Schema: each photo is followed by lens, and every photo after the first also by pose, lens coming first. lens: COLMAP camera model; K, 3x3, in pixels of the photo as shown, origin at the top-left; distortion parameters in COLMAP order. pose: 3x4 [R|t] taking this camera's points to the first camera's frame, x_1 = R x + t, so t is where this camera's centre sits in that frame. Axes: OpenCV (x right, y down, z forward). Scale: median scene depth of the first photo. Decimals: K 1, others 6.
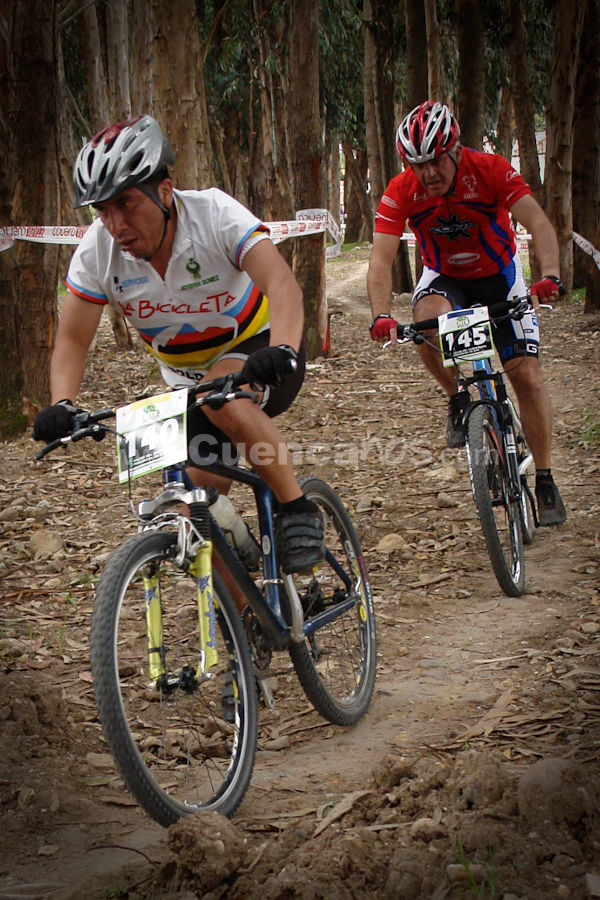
lens RADIAL K [[2015.0, 0, 138.5], [0, 2015.0, 664.2], [0, 0, 1]] dist [-0.037429, 0.073014]
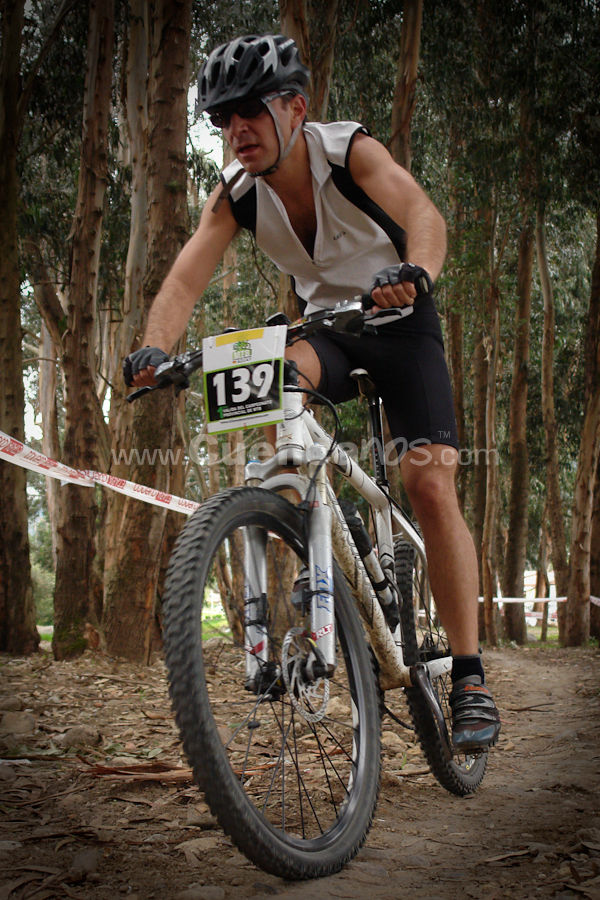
lens RADIAL K [[1356.7, 0, 300.8], [0, 1356.7, 486.6], [0, 0, 1]] dist [-0.044006, 0.020174]
pose [[0.996906, 0.078260, -0.007319, 0.057363], [-0.076802, 0.950044, -0.302518, 0.009630], [-0.016722, 0.302144, 0.953116, 0.279628]]
